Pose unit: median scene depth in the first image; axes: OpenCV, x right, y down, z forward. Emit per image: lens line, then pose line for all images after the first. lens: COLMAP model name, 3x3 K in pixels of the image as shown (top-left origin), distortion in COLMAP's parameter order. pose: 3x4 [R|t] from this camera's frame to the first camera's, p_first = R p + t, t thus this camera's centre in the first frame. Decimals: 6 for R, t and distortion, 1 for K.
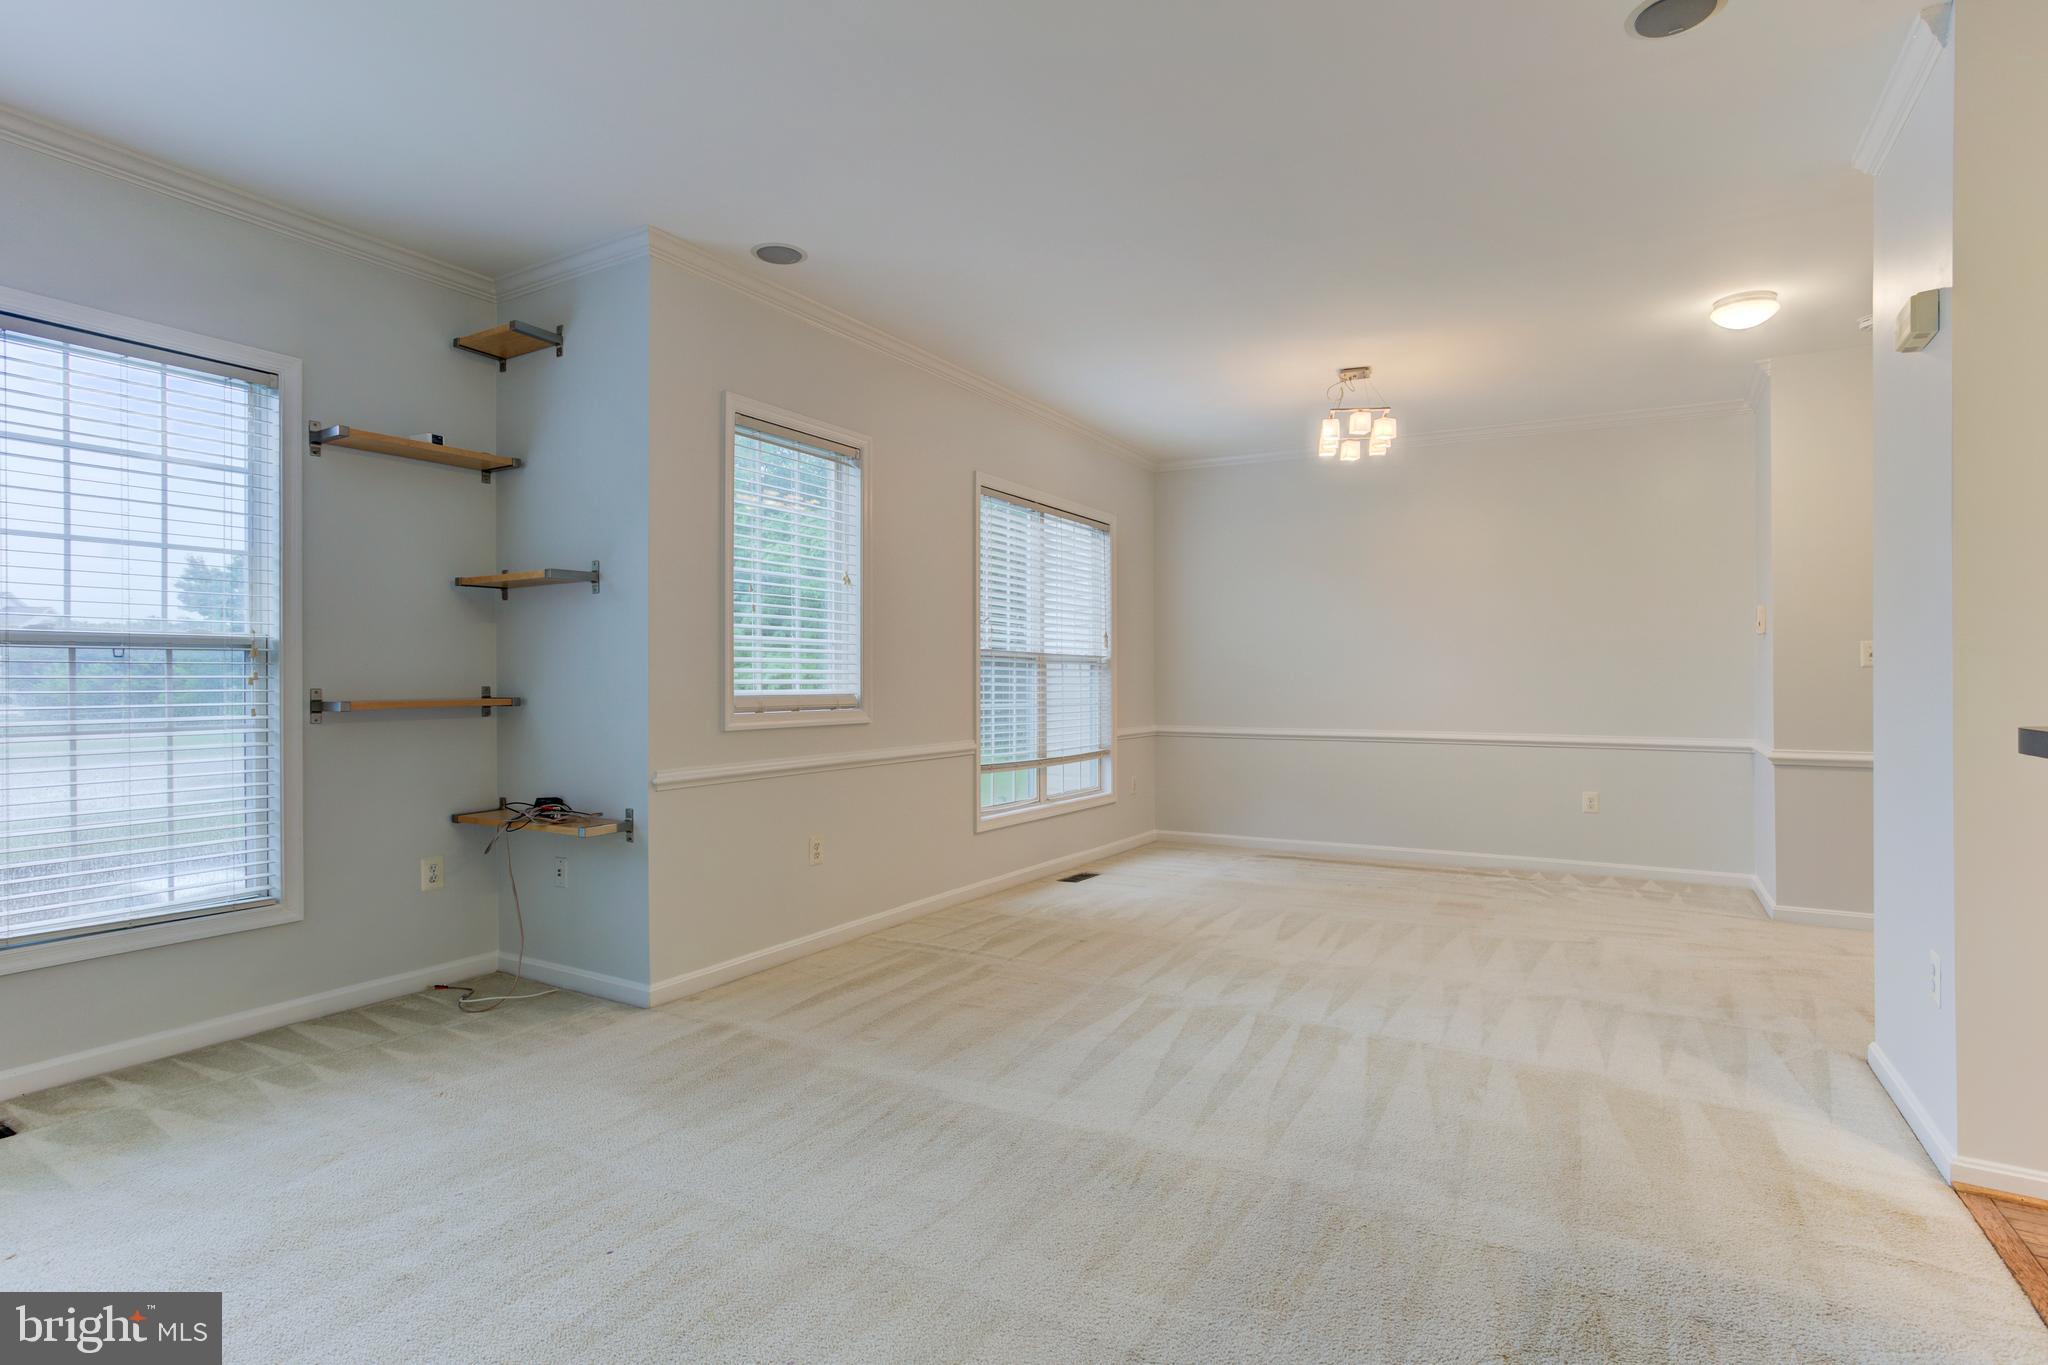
lens RADIAL K [[1070.6, 0, 1002.3], [0, 1070.6, 685.7], [0, 0, 1]] dist [-0.048471, 0.043933]
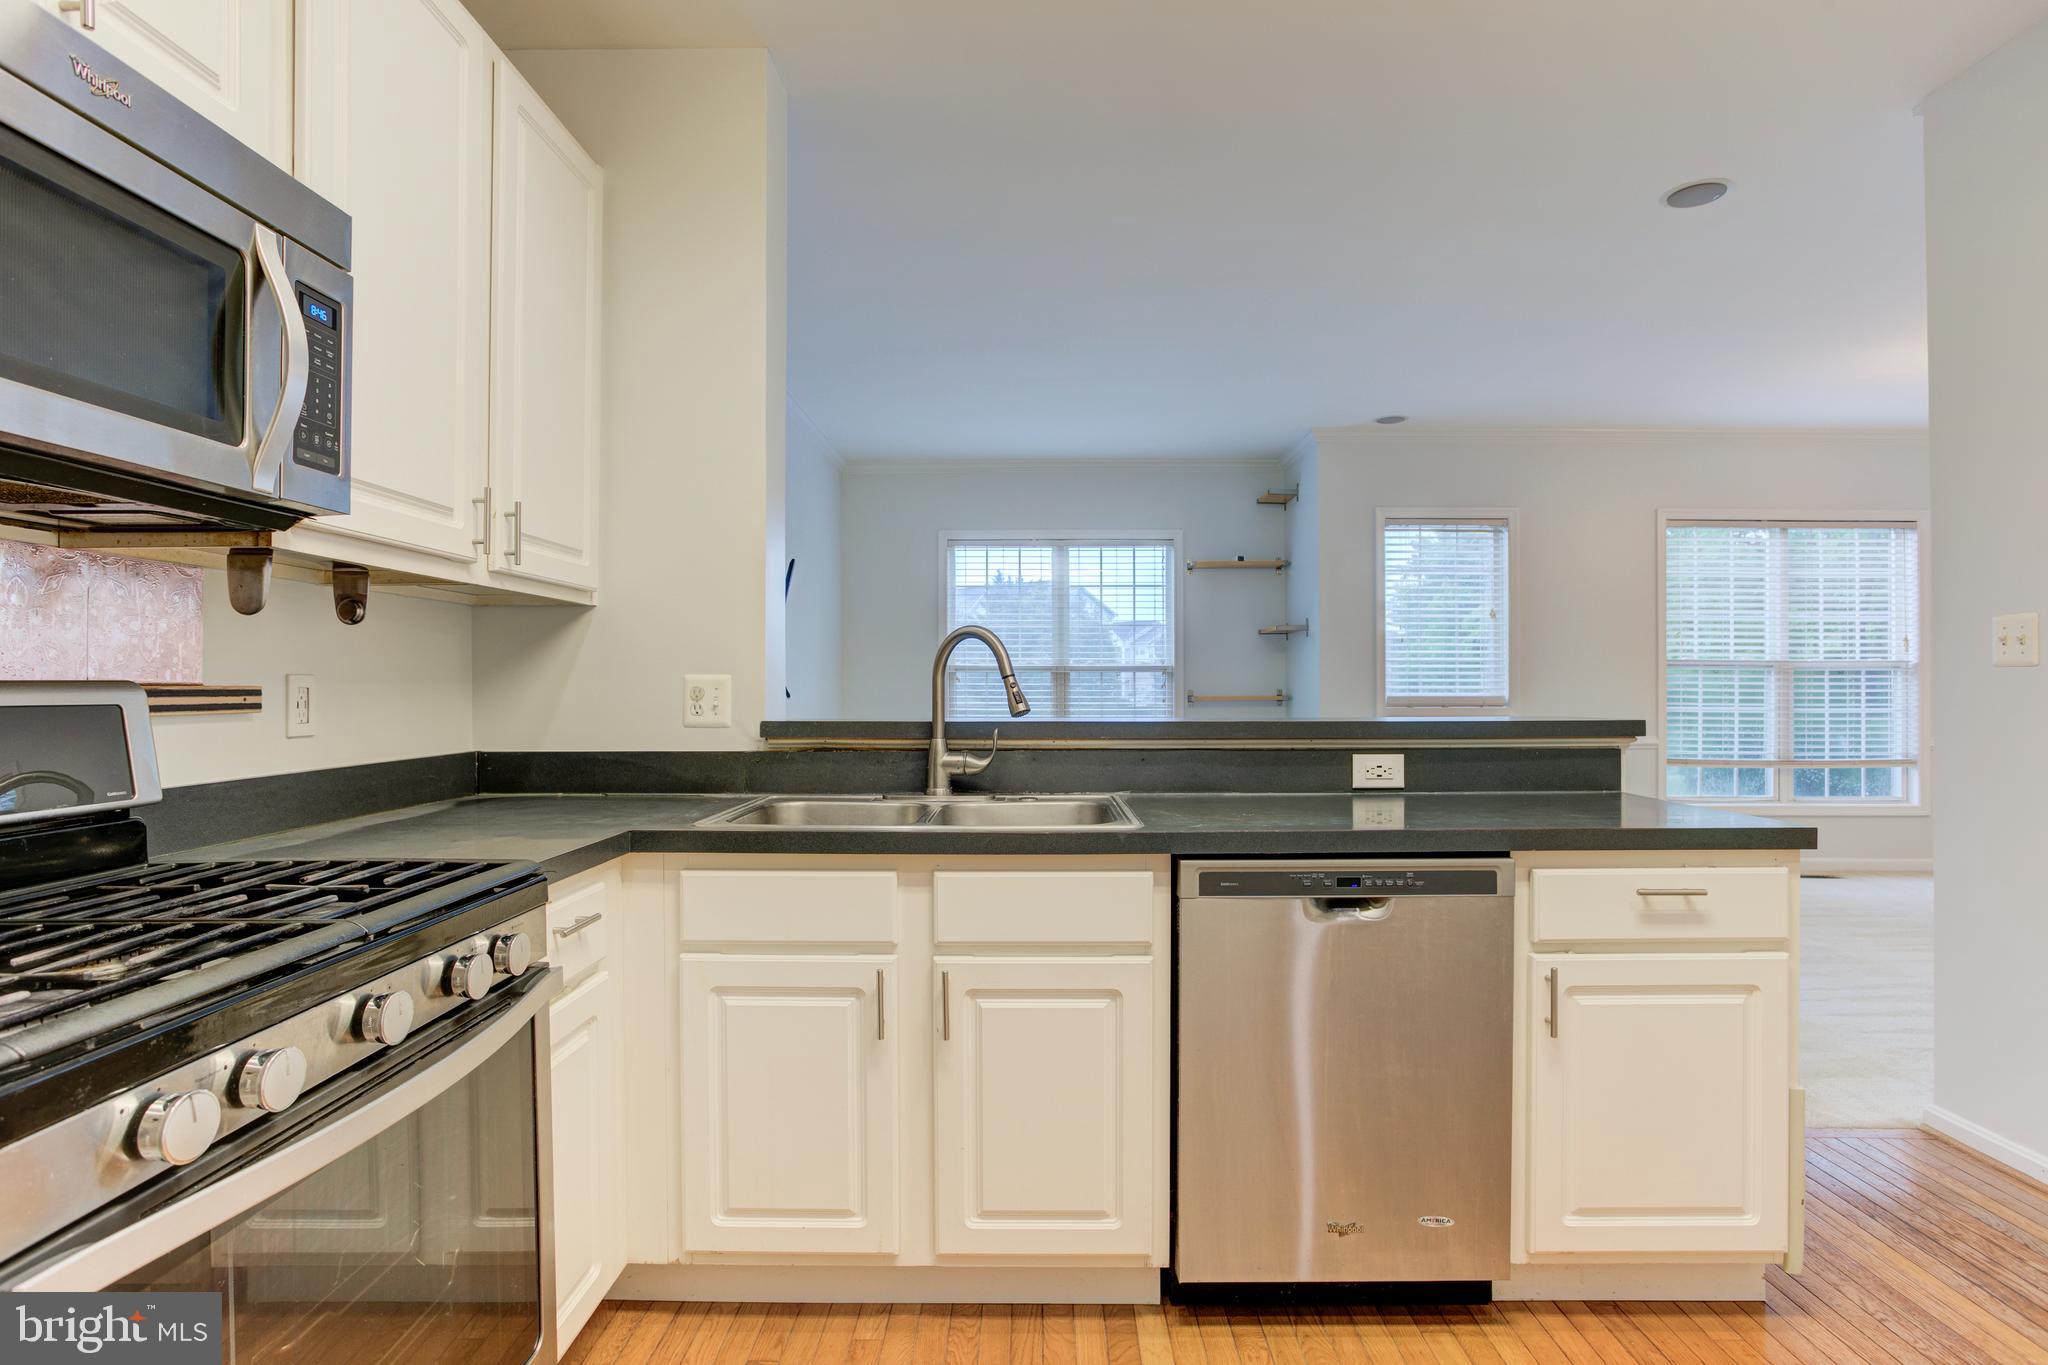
lens RADIAL K [[1034.5, 0, 973.1], [0, 1034.5, 684.9], [0, 0, 1]] dist [-0.051924, 0.027701]
pose [[0.483424, 0.000152, -0.875386, 0.707097], [-0.003909, 0.999990, -0.001986, -0.001829], [0.875377, 0.004382, 0.483420, -0.254386]]
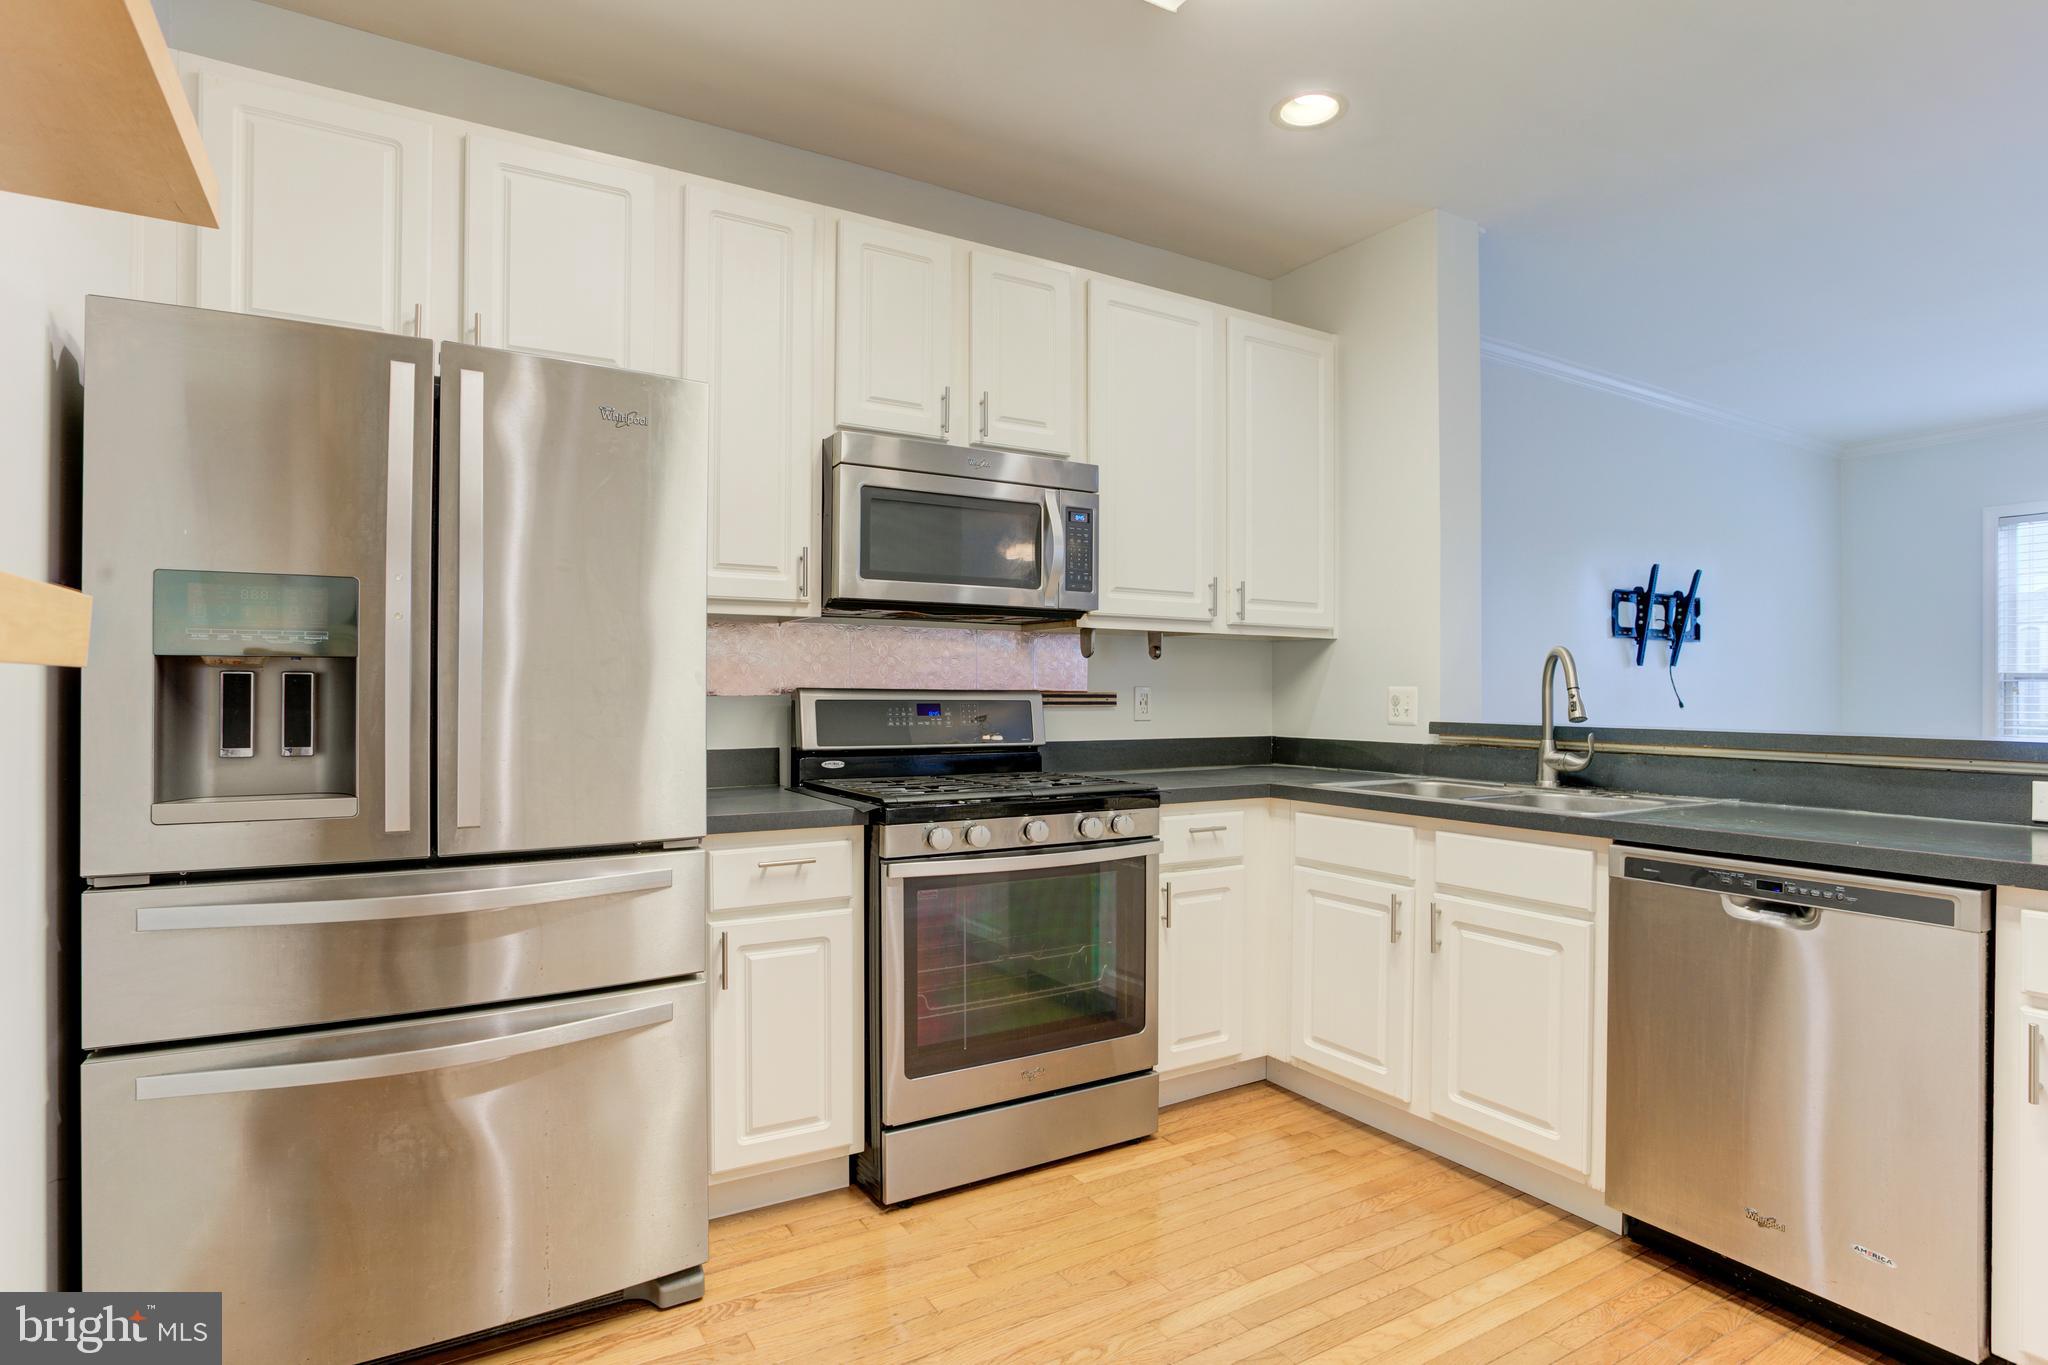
lens RADIAL K [[1043.4, 0, 1053.7], [0, 1043.4, 690.0], [0, 0, 1]] dist [-0.048291, 0.029709]
pose [[-0.461692, -0.003878, -0.887032, 0.942094], [-0.010189, 0.999948, 0.000932, -0.003590], [0.886982, 0.009468, -0.461707, 0.011191]]
